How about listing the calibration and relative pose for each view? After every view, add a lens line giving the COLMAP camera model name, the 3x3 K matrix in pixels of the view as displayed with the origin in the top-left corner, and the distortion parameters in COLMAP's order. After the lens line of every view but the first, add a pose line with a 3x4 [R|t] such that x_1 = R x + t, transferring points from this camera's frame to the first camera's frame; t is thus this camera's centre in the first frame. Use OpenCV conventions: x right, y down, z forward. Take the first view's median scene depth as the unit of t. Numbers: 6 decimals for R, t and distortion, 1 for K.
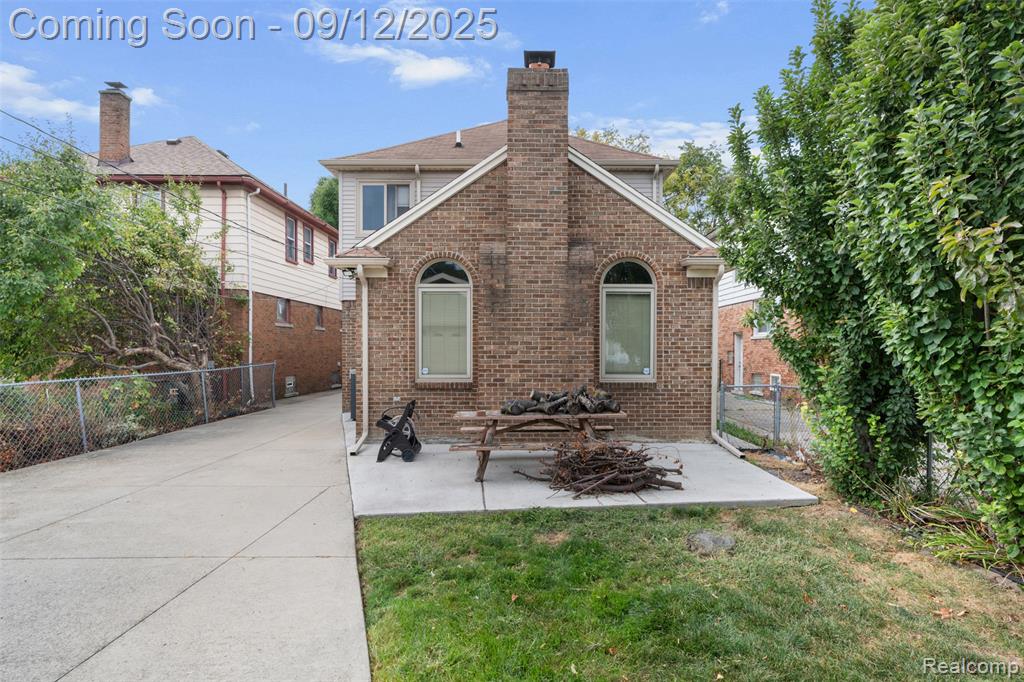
lens RADIAL K [[528.8, 0, 512.0], [0, 528.8, 341.0], [0, 0, 1]] dist [-0.001283, 0.000513]
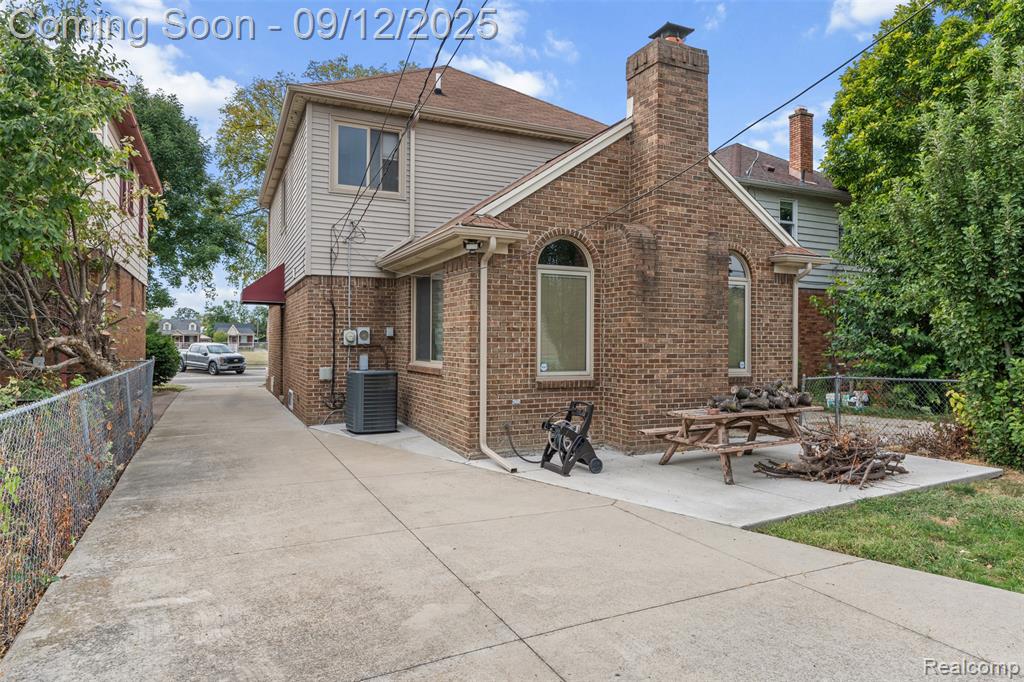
lens RADIAL K [[635.1, 0, 512.3], [0, 635.1, 318.7], [0, 0, 1]] dist [0.003302, 0.000628]
pose [[0.906562, 0.020691, 0.421565, -0.647983], [-0.012938, 0.999691, -0.021244, 0.001002], [-0.421874, 0.013805, 0.906549, 0.100388]]
